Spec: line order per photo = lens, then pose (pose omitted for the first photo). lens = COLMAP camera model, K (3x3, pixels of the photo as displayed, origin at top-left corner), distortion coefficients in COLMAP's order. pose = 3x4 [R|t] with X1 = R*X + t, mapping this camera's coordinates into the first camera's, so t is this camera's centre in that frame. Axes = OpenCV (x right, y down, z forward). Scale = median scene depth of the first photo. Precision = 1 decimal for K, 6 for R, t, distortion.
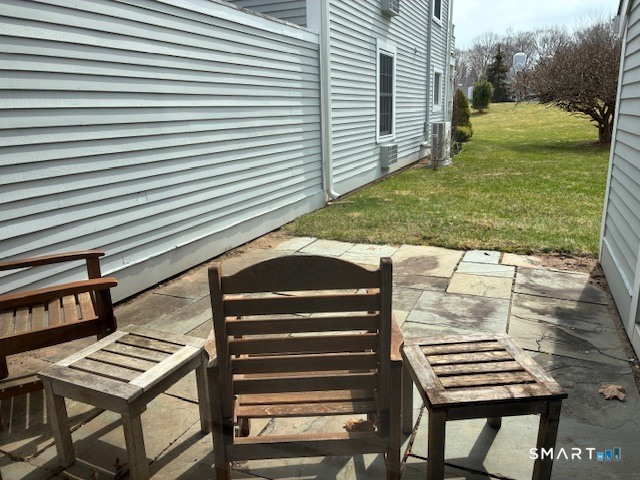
lens RADIAL K [[481.9, 0, 317.8], [0, 481.9, 236.6], [0, 0, 1]] dist [0.020834, -0.021038]
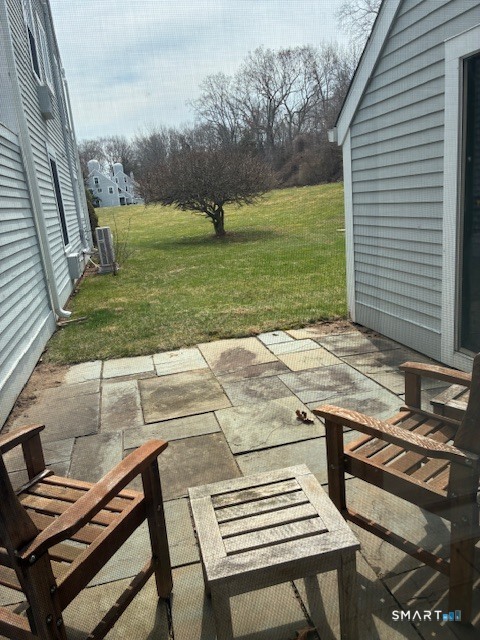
lens RADIAL K [[481.9, 0, 238.9], [0, 481.9, 323.7], [0, 0, 1]] dist [0.020834, -0.021038]
pose [[0.791441, -0.194598, 0.579442, -0.375036], [0.215584, 0.975918, 0.033290, -0.046403], [-0.571965, 0.098572, 0.814334, 0.144728]]
